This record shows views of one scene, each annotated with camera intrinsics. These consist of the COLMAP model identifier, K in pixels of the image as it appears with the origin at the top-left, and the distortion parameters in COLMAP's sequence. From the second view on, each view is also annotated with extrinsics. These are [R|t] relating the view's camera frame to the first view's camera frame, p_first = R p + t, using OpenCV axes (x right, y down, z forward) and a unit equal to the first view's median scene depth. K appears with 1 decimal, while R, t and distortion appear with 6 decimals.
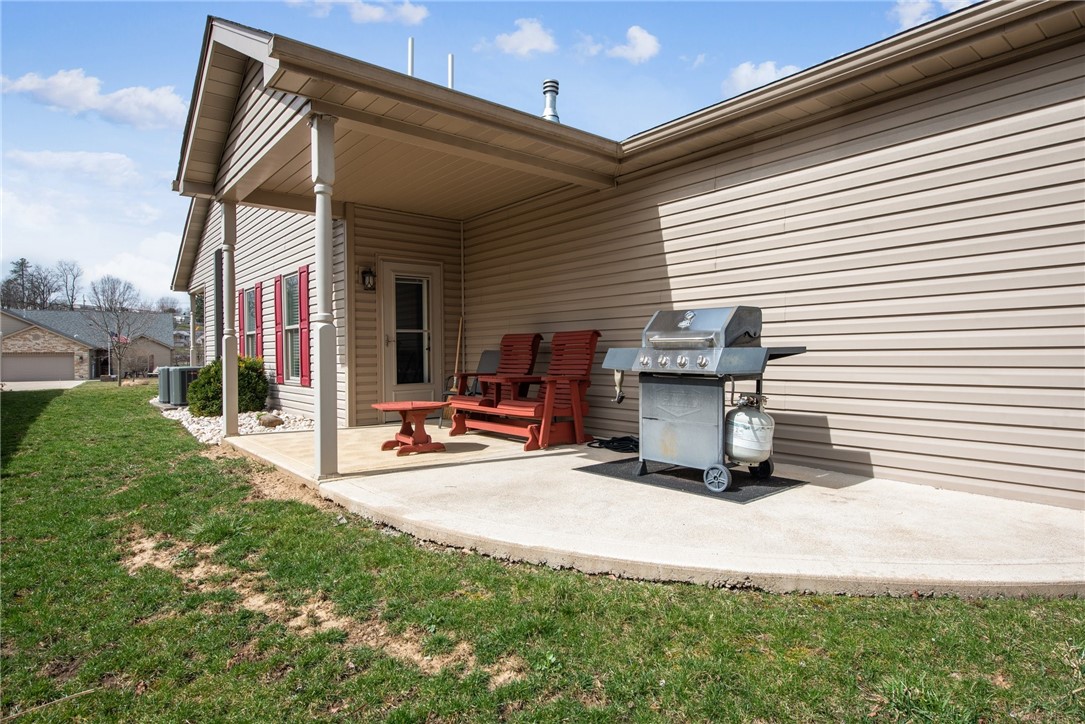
lens RADIAL K [[587.7, 0, 542.5], [0, 587.7, 362.0], [0, 0, 1]] dist [0.004177, 0.000755]
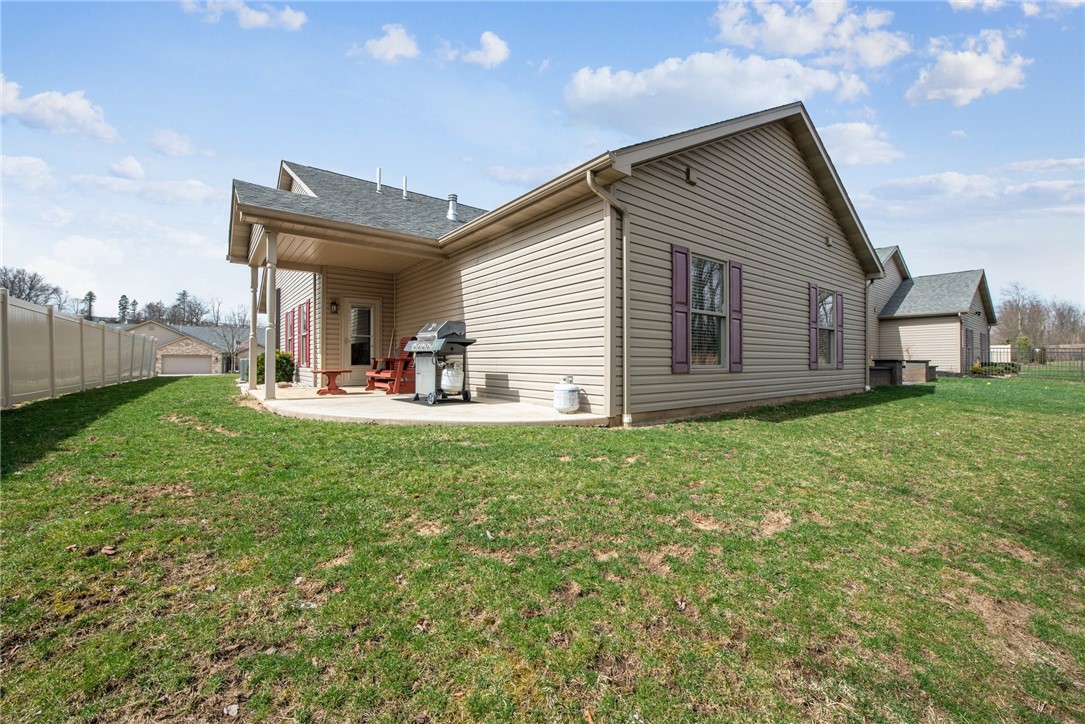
lens RADIAL K [[430.0, 0, 542.5], [0, 430.0, 362.0], [0, 0, 1]] dist [-0.001000, -0.000080]
pose [[0.999556, 0.009769, -0.028160, 0.361449], [-0.010115, 0.999875, -0.012172, 0.036651], [0.028037, 0.012451, 0.999529, -0.290427]]
